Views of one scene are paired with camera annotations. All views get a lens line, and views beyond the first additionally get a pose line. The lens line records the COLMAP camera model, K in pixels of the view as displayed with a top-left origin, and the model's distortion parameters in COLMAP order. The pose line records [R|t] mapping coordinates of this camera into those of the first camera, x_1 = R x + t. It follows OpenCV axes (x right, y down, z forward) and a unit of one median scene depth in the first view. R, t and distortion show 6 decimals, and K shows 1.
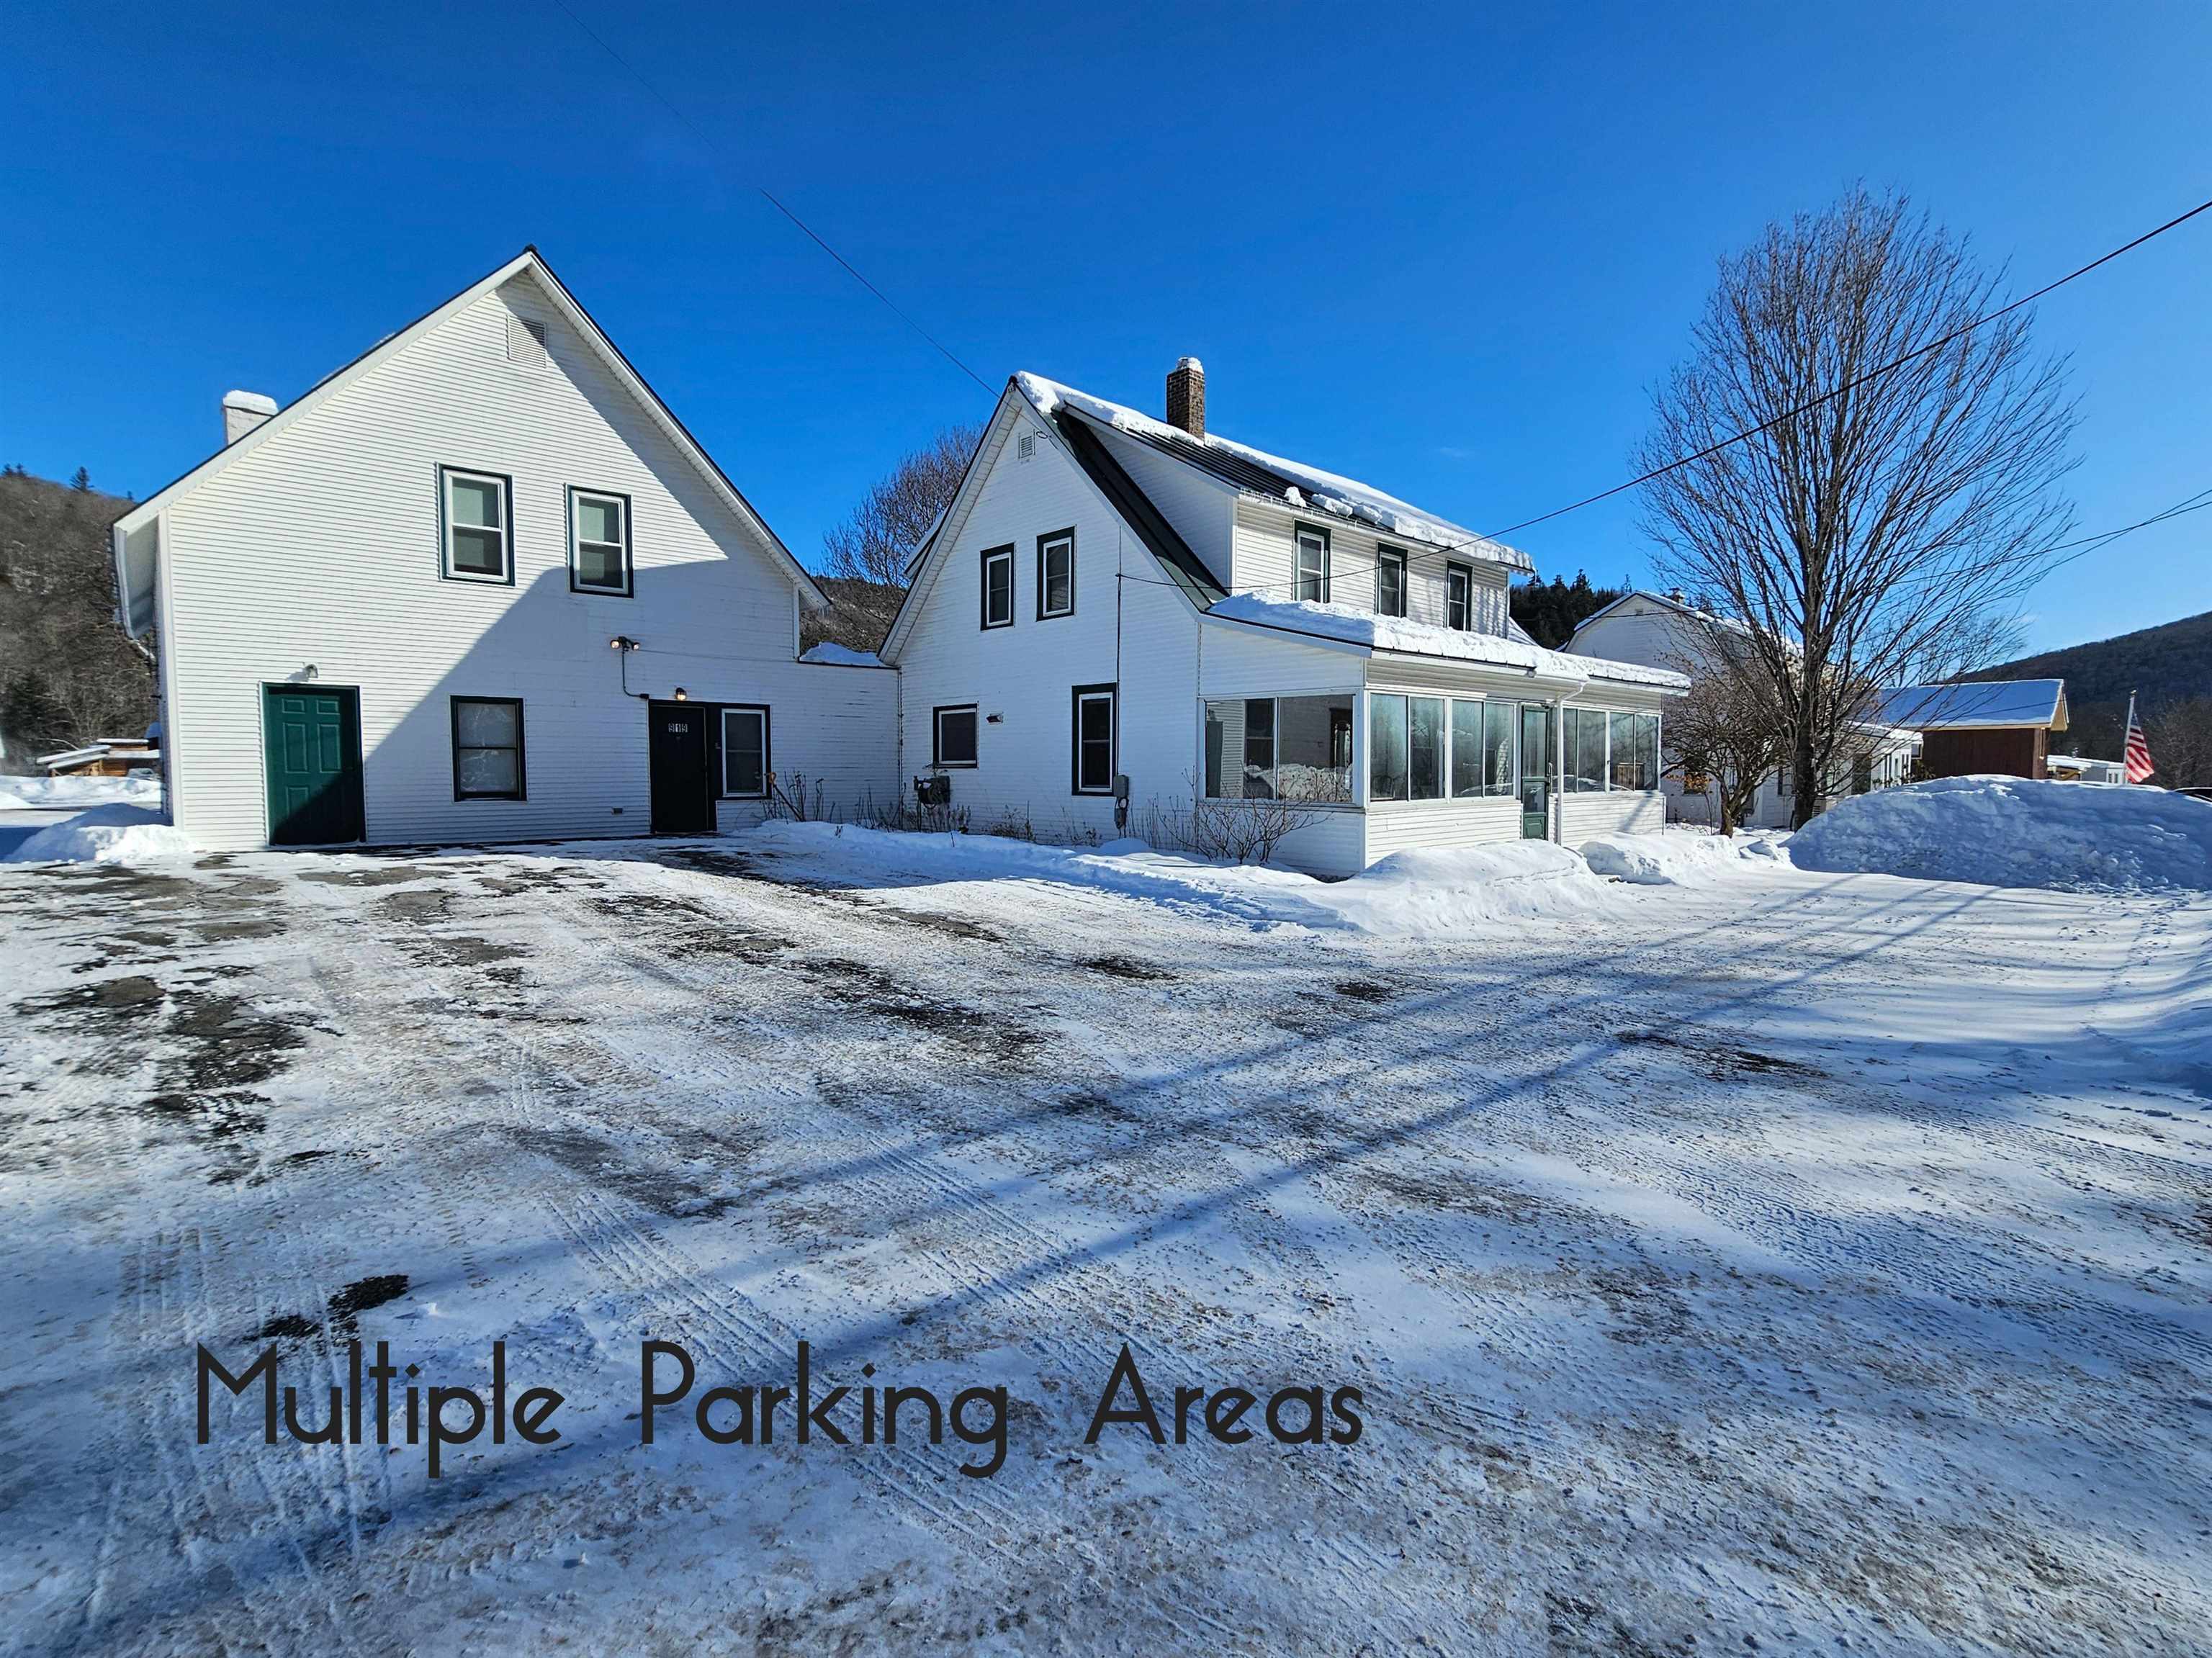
lens RADIAL K [[902.2, 0, 1108.1], [0, 902.2, 810.0], [0, 0, 1]] dist [-0.008345, 0.002774]
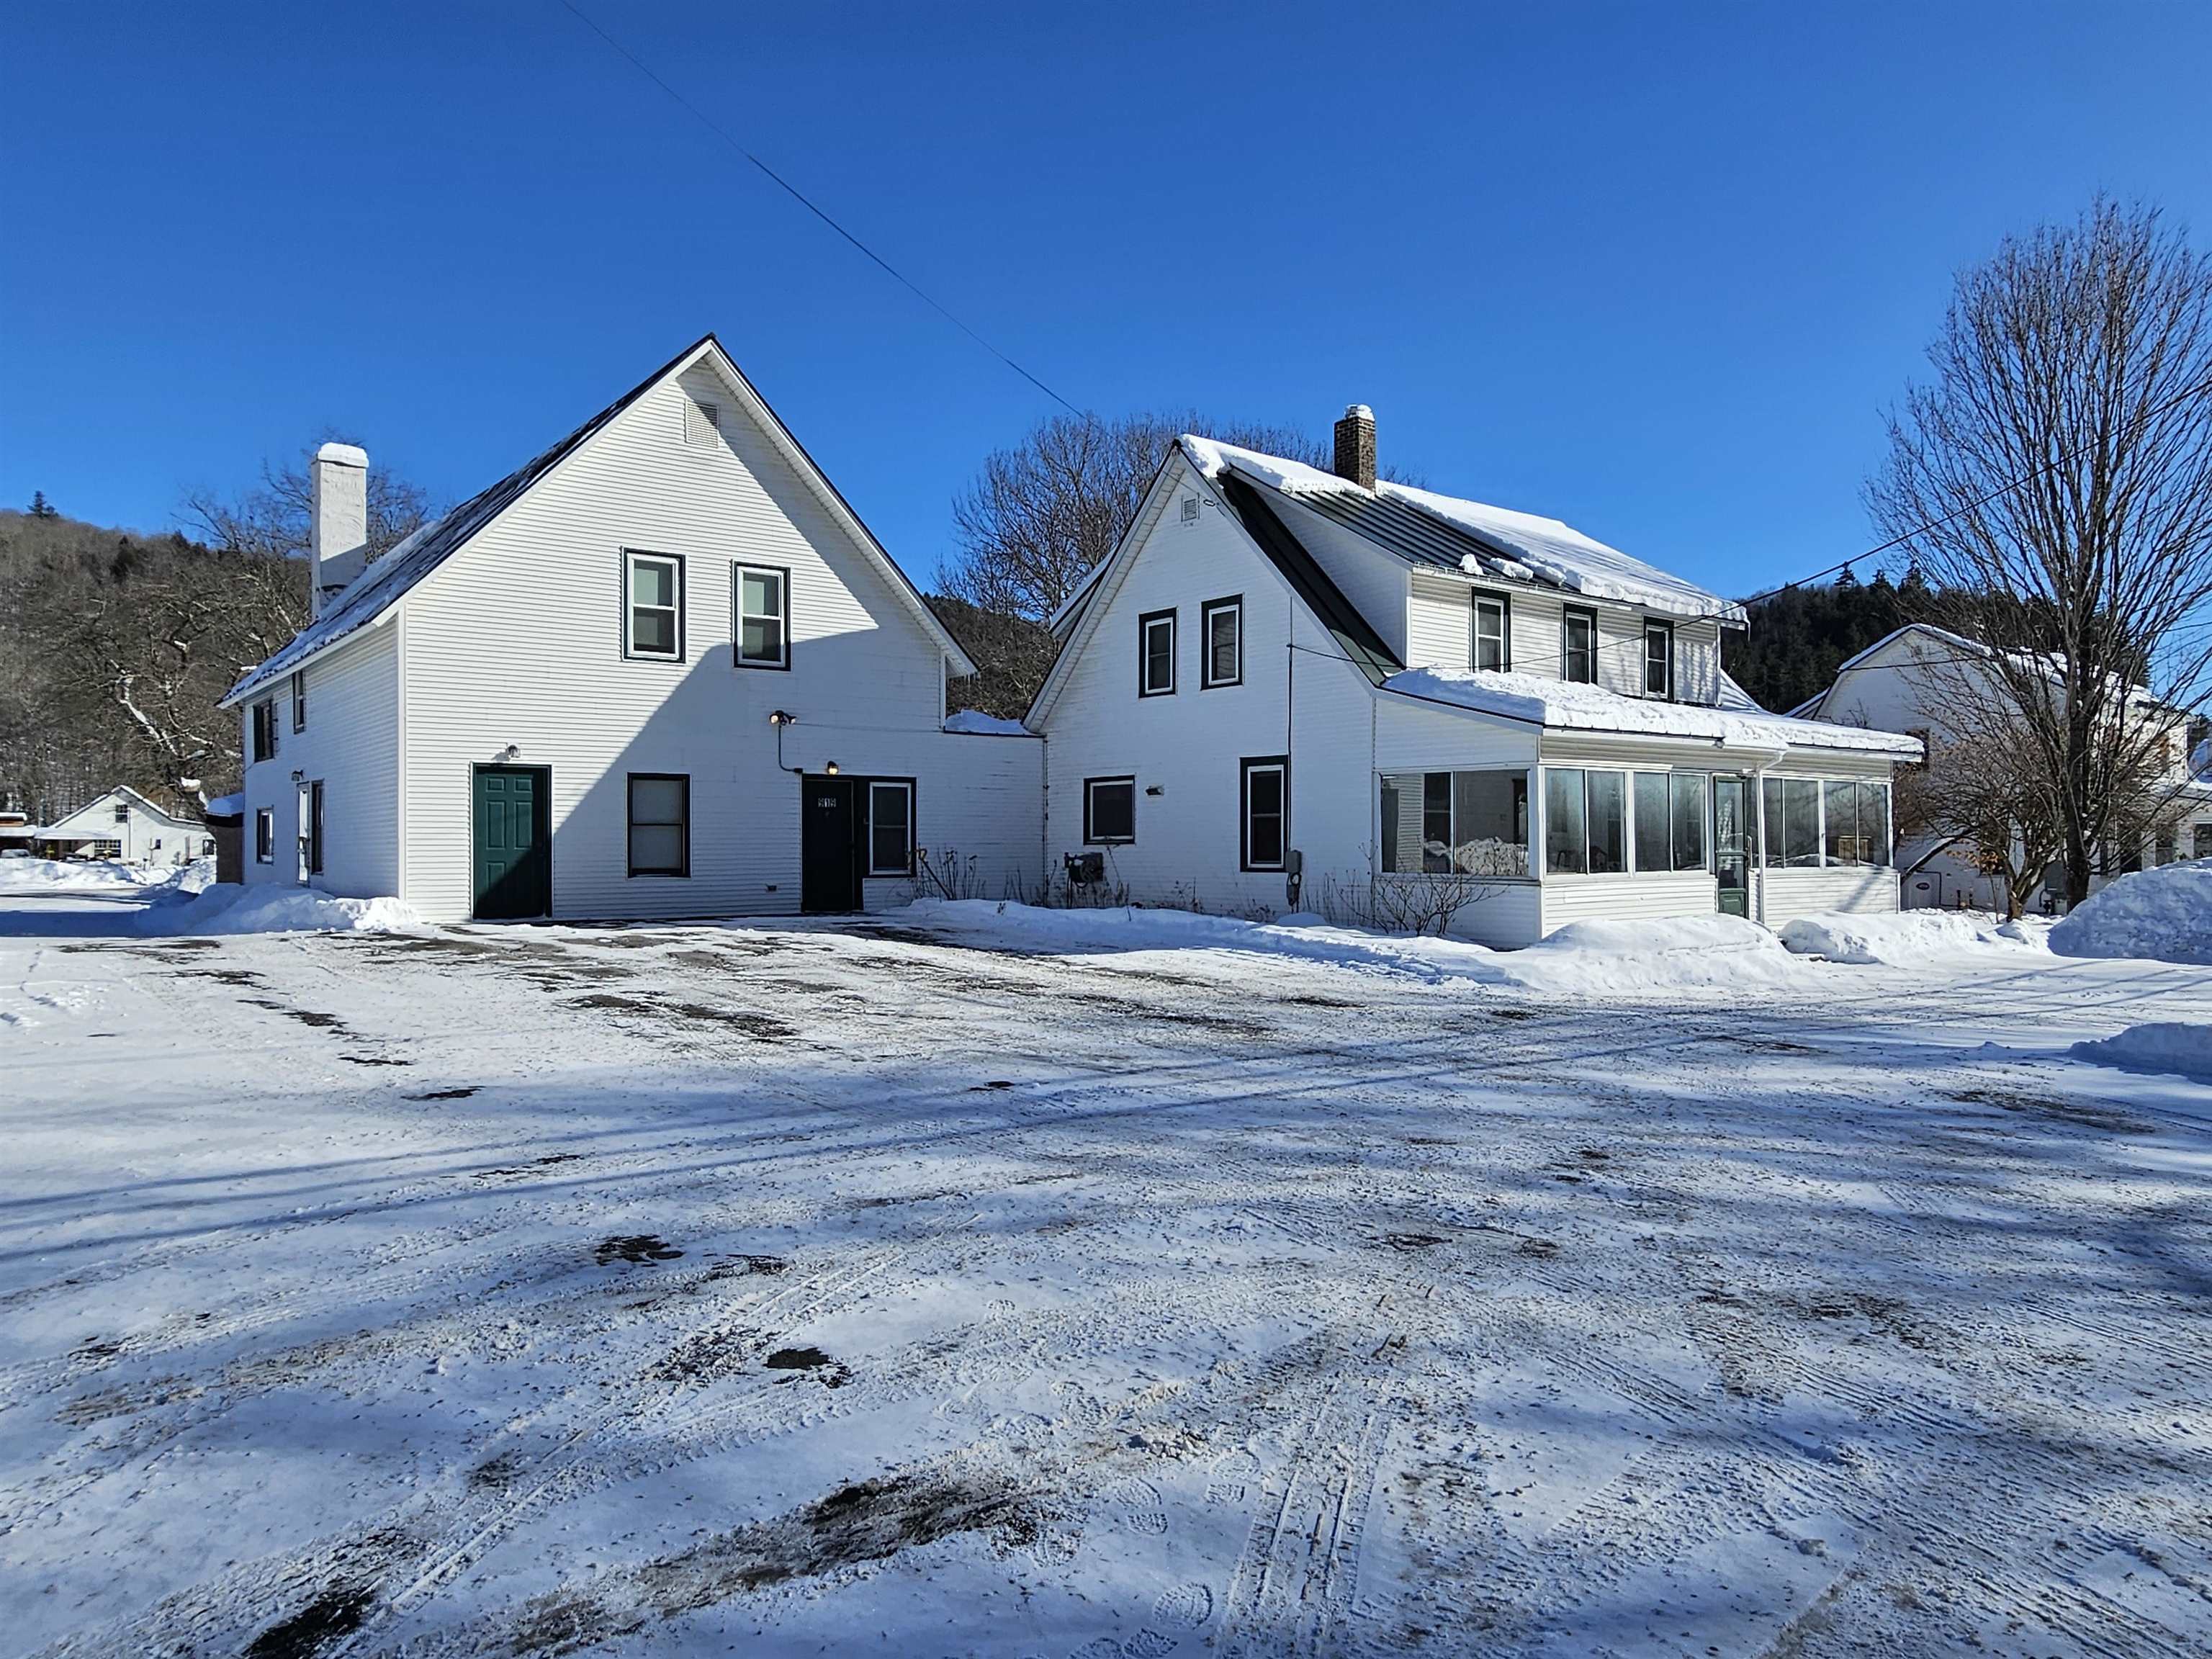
lens RADIAL K [[1209.4, 0, 1161.1], [0, 1209.4, 834.9], [0, 0, 1]] dist [-0.006677, 0.000476]
pose [[0.997666, -0.002921, -0.068218, -0.037801], [-0.000873, 0.998457, -0.055527, 0.016840], [0.068275, 0.055456, 0.996124, -0.297110]]
